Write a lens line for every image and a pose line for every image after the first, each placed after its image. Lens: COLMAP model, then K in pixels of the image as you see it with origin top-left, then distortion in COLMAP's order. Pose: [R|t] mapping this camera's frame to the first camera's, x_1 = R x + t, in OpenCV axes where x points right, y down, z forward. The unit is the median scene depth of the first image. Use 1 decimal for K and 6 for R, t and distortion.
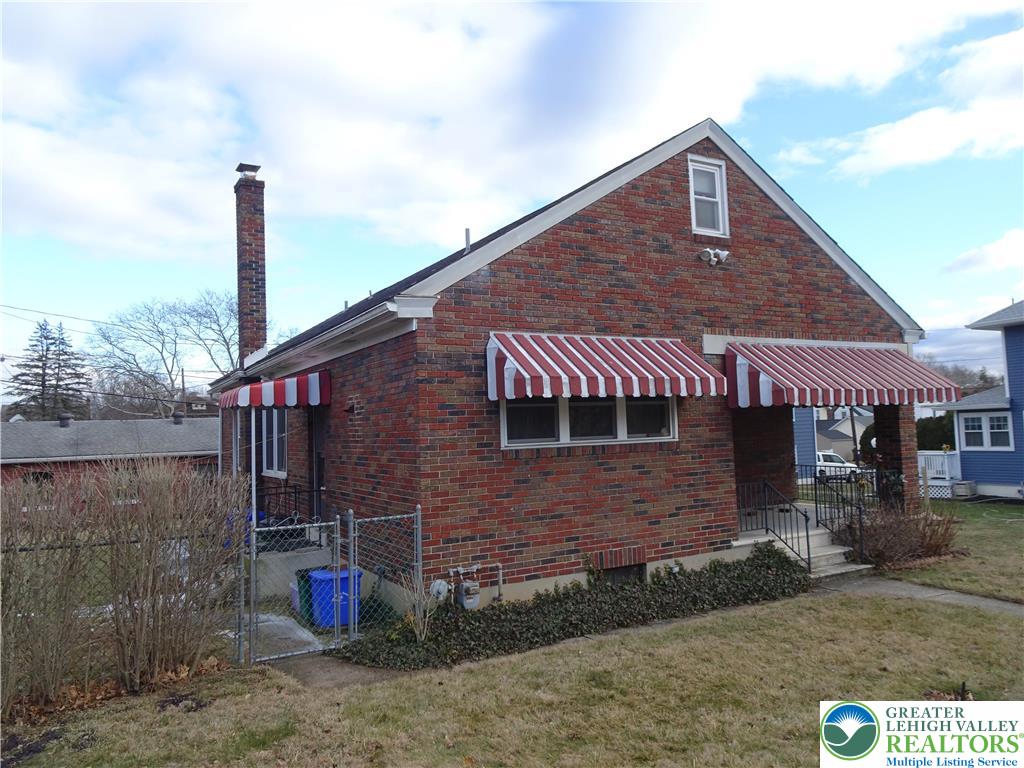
lens RADIAL K [[695.3, 0, 509.2], [0, 695.3, 388.2], [0, 0, 1]] dist [0.000869, -0.003698]
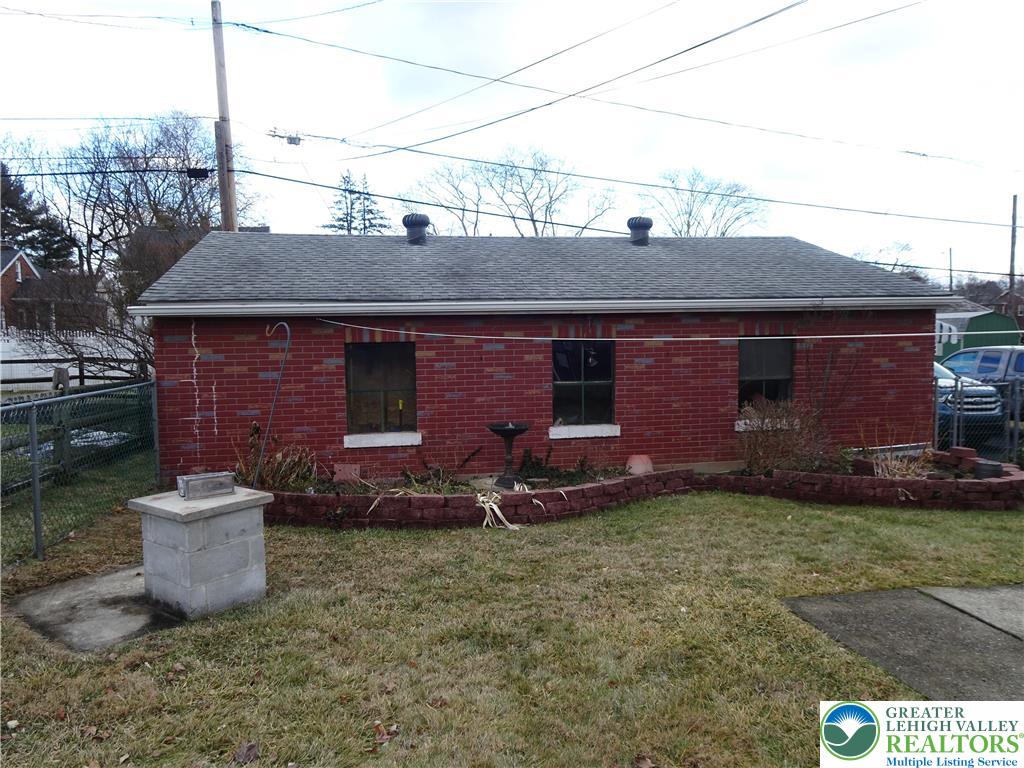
lens RADIAL K [[731.9, 0, 512.2], [0, 731.9, 385.0], [0, 0, 1]] dist [0.003630, 0.005513]
pose [[0.933470, 0.052003, -0.354865, -1.457342], [0.000106, 0.989393, 0.145267, 0.268471], [0.358655, -0.135640, 0.923563, 2.046589]]
